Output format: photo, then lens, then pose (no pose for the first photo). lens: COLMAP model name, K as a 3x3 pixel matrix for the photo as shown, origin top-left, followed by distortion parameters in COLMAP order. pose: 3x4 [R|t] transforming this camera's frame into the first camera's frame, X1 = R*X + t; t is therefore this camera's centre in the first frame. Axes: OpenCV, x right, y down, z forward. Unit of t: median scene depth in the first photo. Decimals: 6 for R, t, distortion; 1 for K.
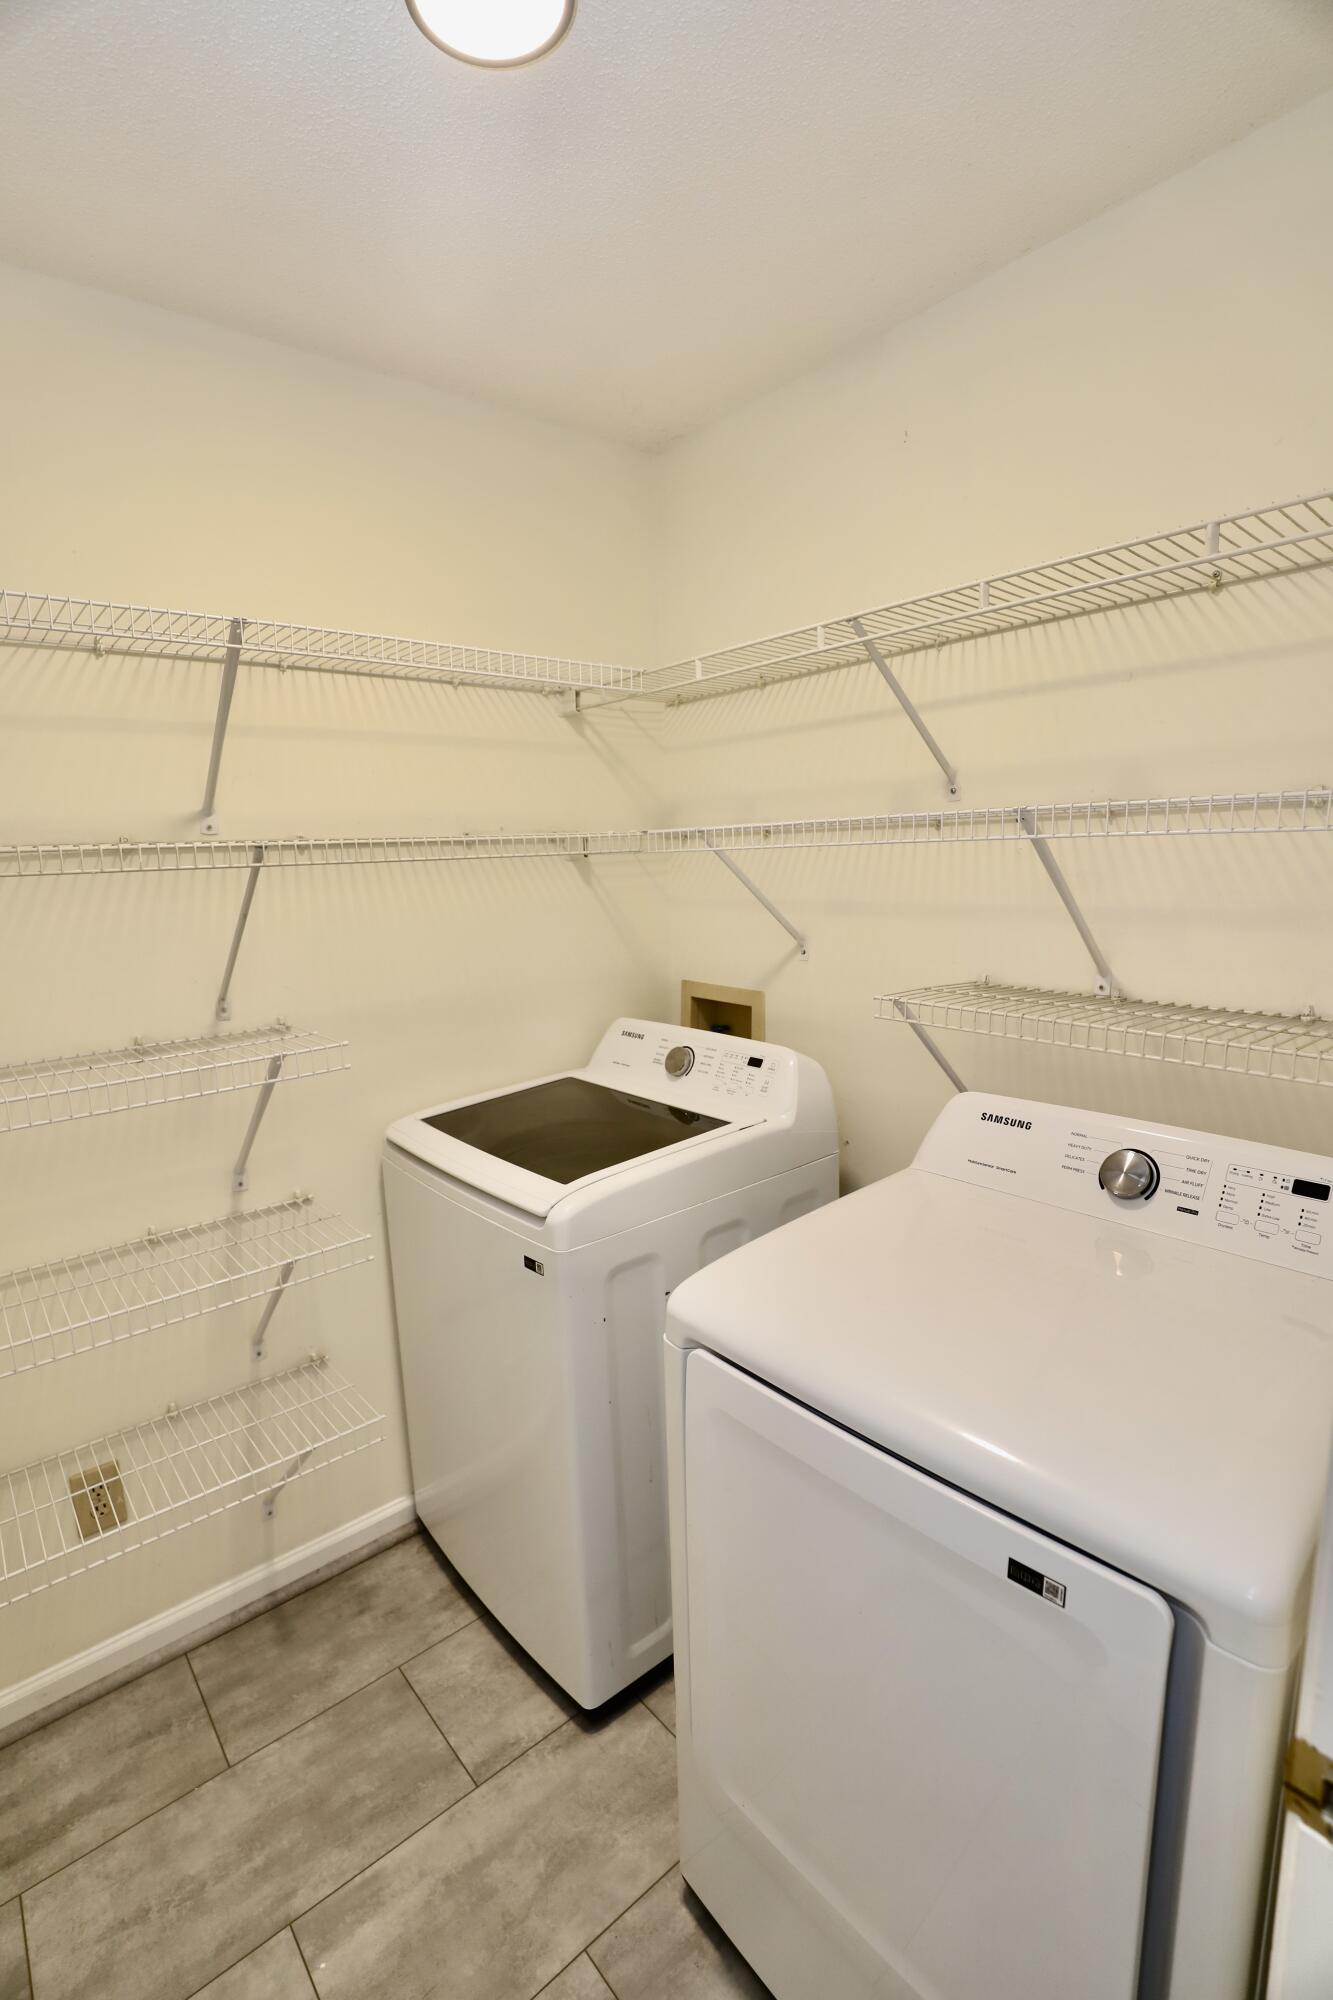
lens RADIAL K [[949.6, 0, 652.5], [0, 949.6, 1002.8], [0, 0, 1]] dist [-0.037818, 0.012874]
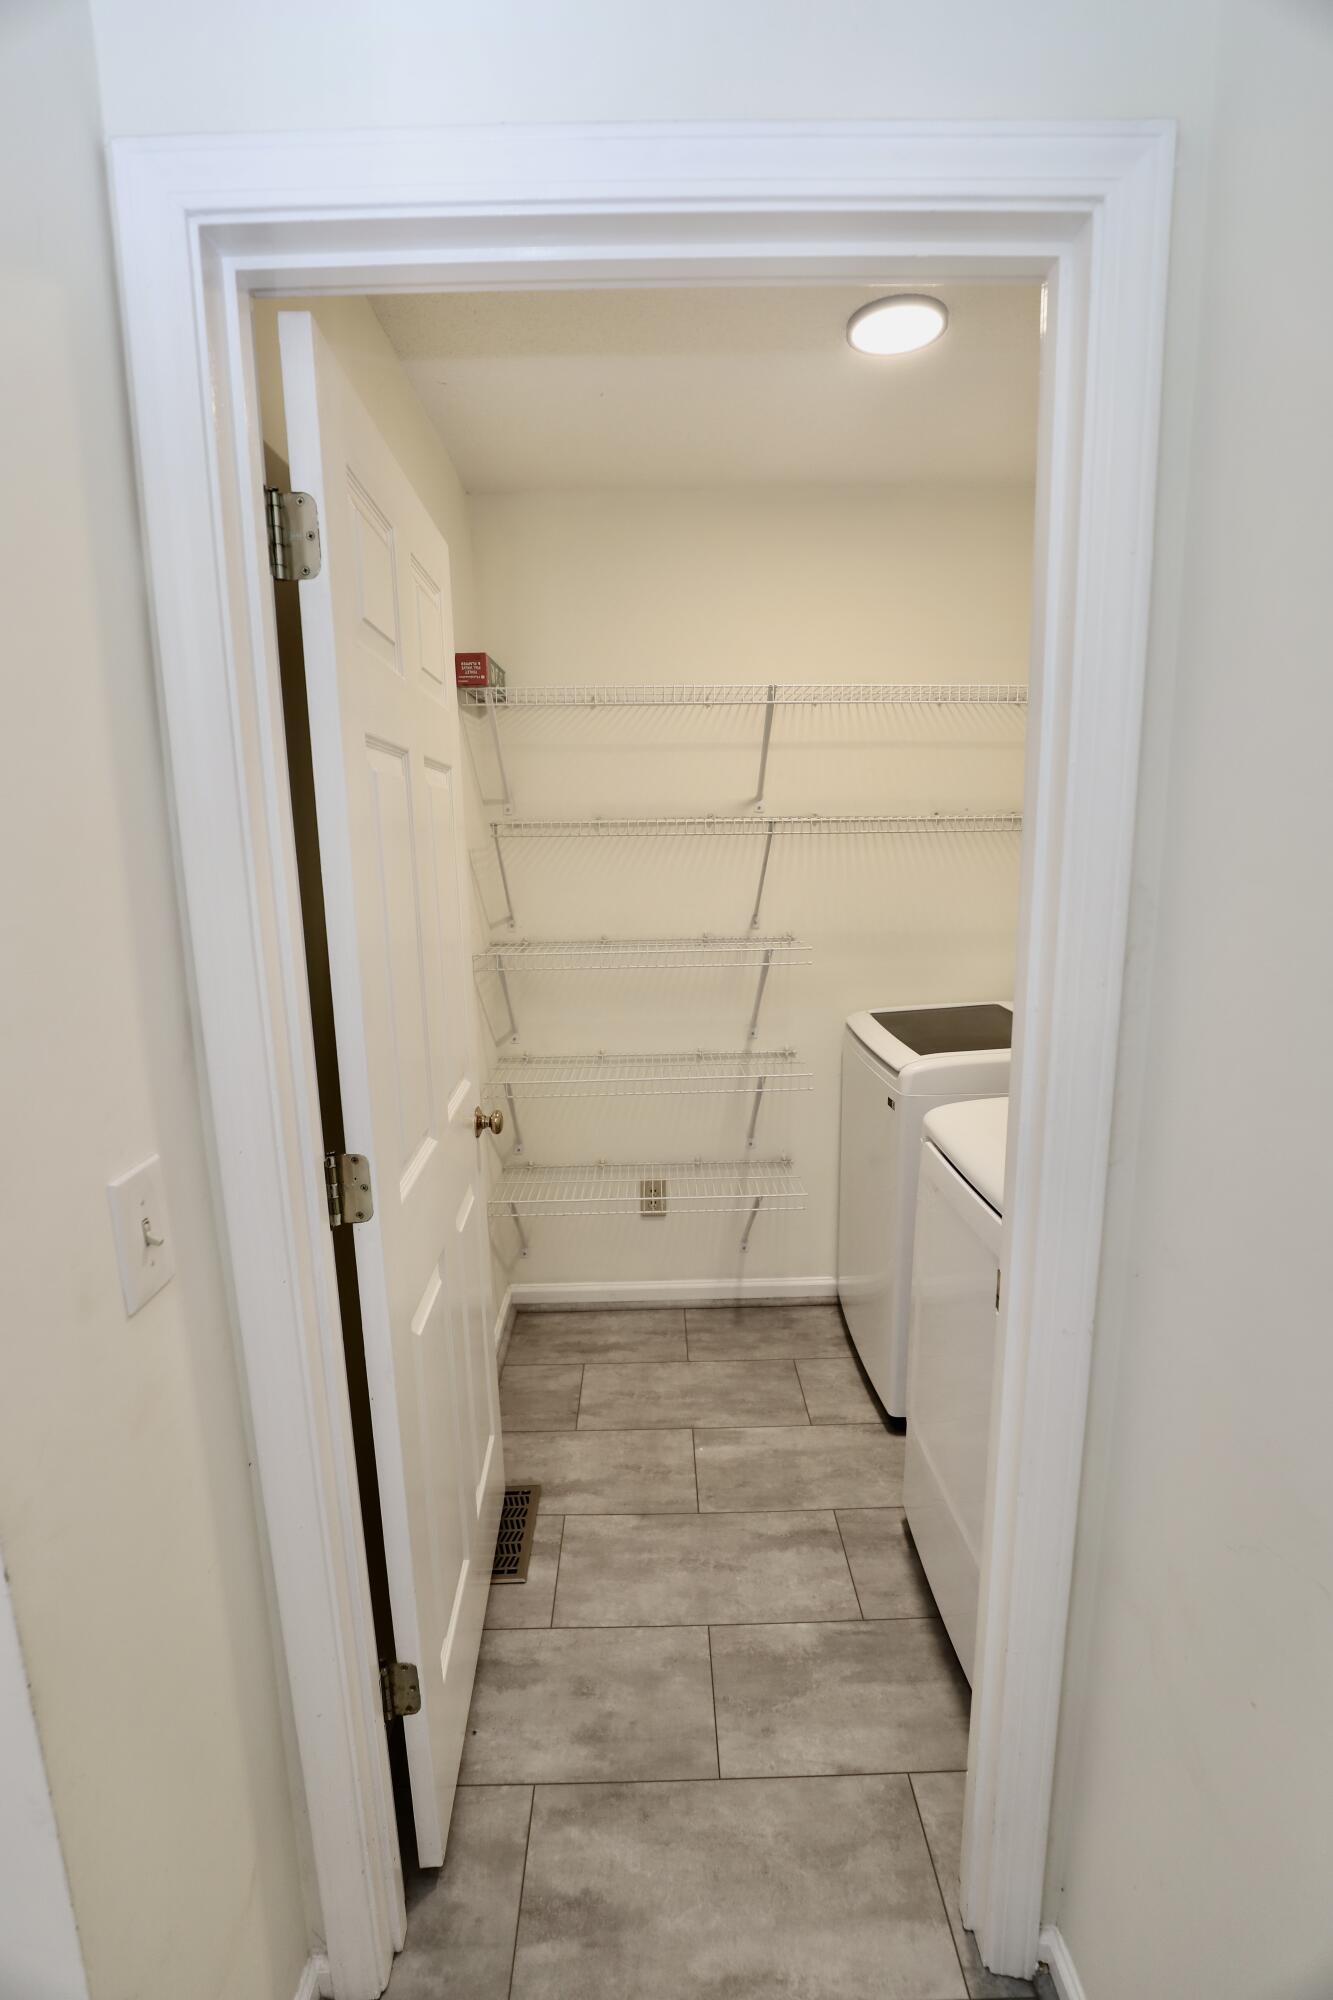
lens RADIAL K [[926.9, 0, 659.5], [0, 926.9, 1013.8], [0, 0, 1]] dist [-0.037783, 0.008480]
pose [[0.783477, 0.149108, -0.603266, 0.403103], [-0.120256, 0.988815, 0.088224, 0.042892], [0.609674, 0.003425, 0.792645, -0.356413]]
